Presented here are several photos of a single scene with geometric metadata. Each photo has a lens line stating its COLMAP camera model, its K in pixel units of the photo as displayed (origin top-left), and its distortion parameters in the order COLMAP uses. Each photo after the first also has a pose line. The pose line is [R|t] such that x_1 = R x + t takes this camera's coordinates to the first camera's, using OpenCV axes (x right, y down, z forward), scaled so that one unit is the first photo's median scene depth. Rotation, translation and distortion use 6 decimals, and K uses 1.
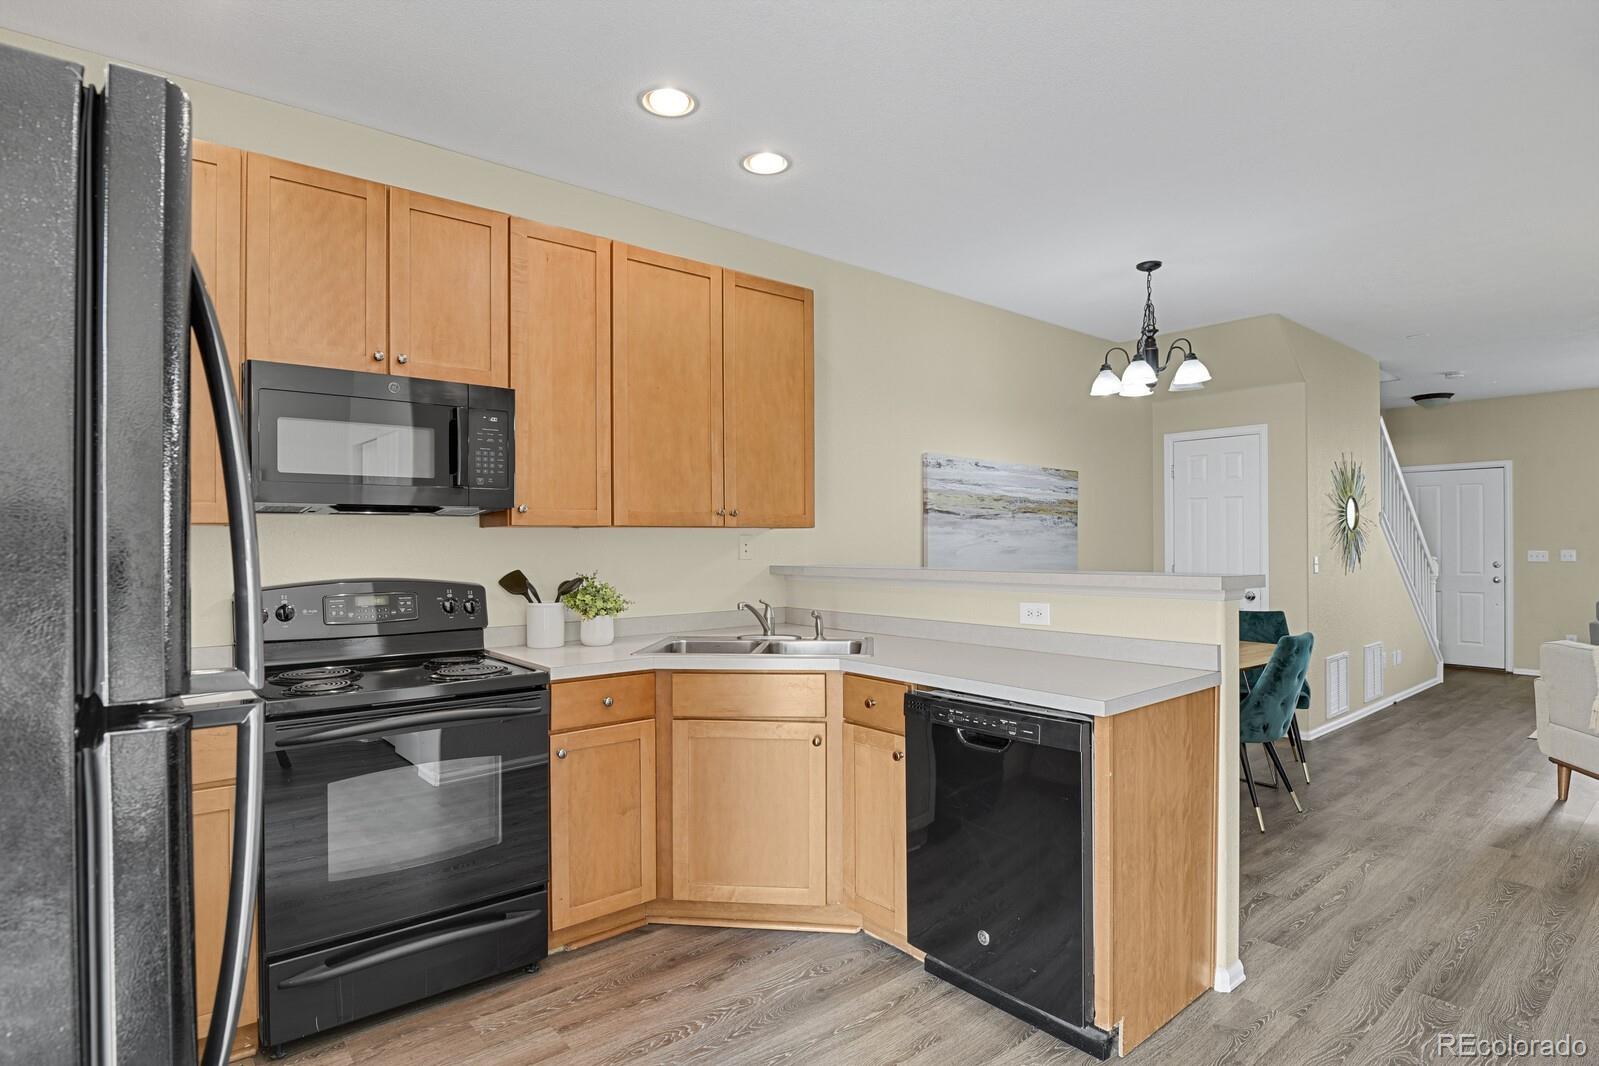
lens RADIAL K [[823.3, 0, 803.6], [0, 823.3, 539.0], [0, 0, 1]] dist [-0.018959, -0.003614]
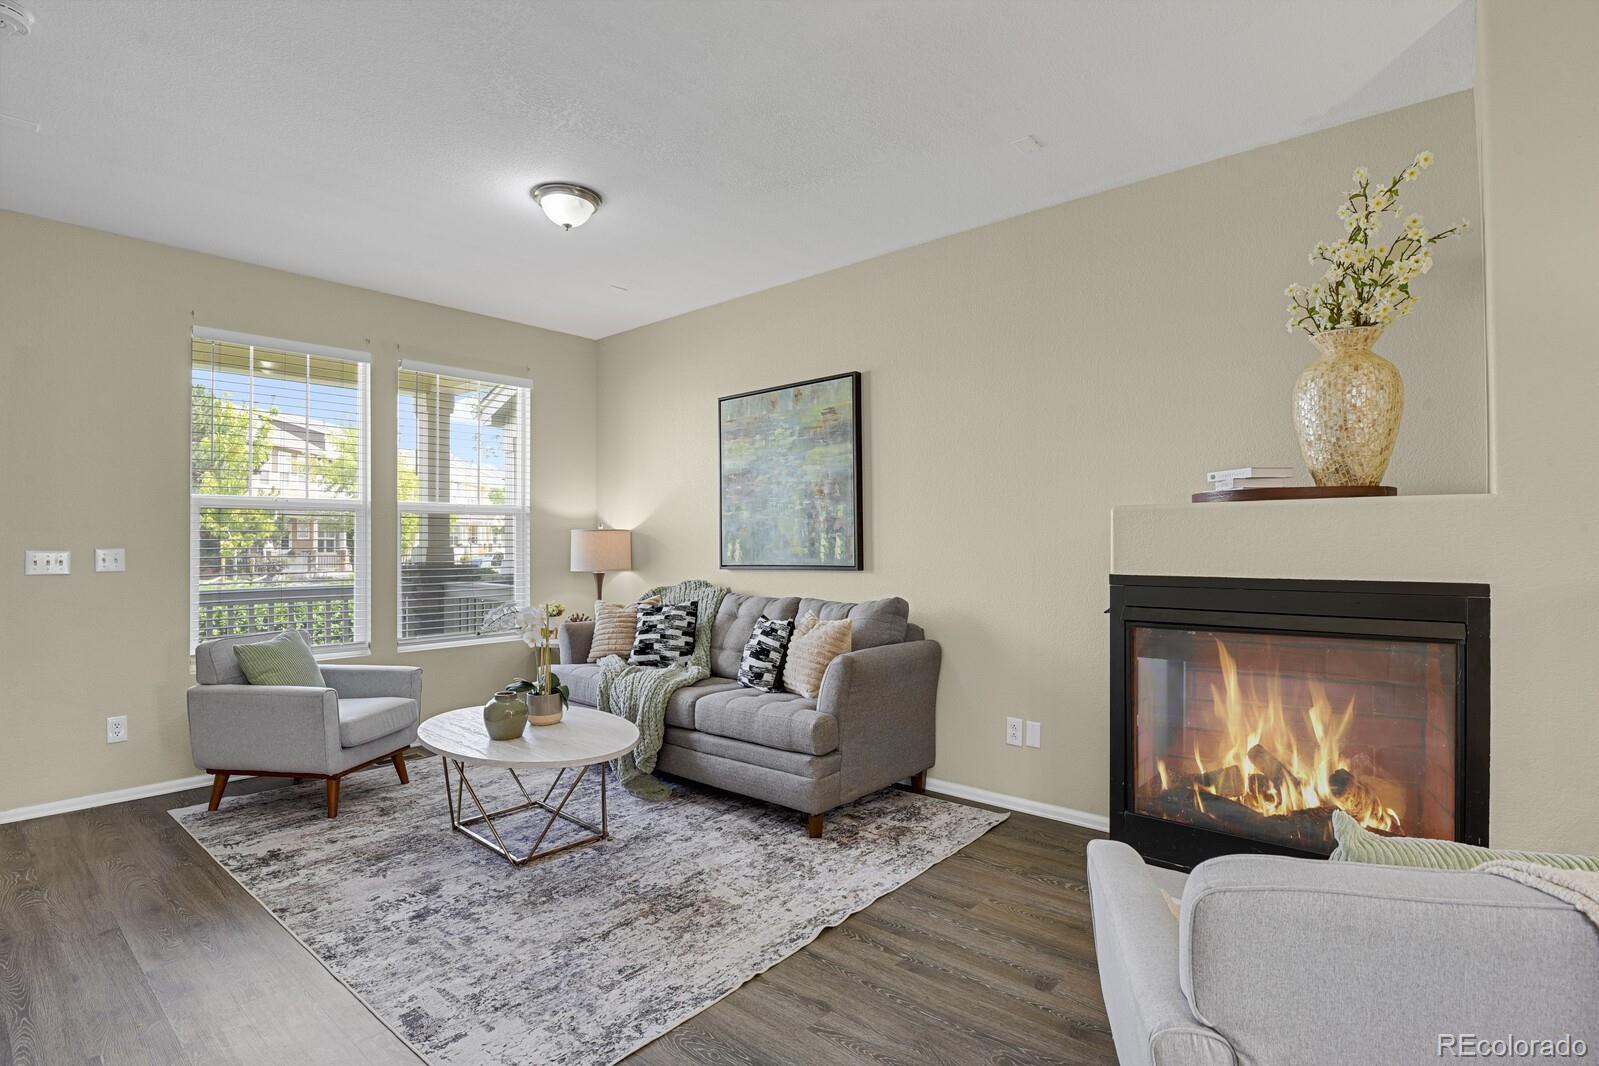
lens RADIAL K [[785.2, 0, 801.4], [0, 785.2, 519.9], [0, 0, 1]] dist [-0.018443, -0.007474]
pose [[-0.165421, 0.034020, 0.985636, 0.690583], [-0.000661, 0.999401, -0.034606, 0.020814], [-0.986223, -0.006376, -0.165299, 1.107821]]
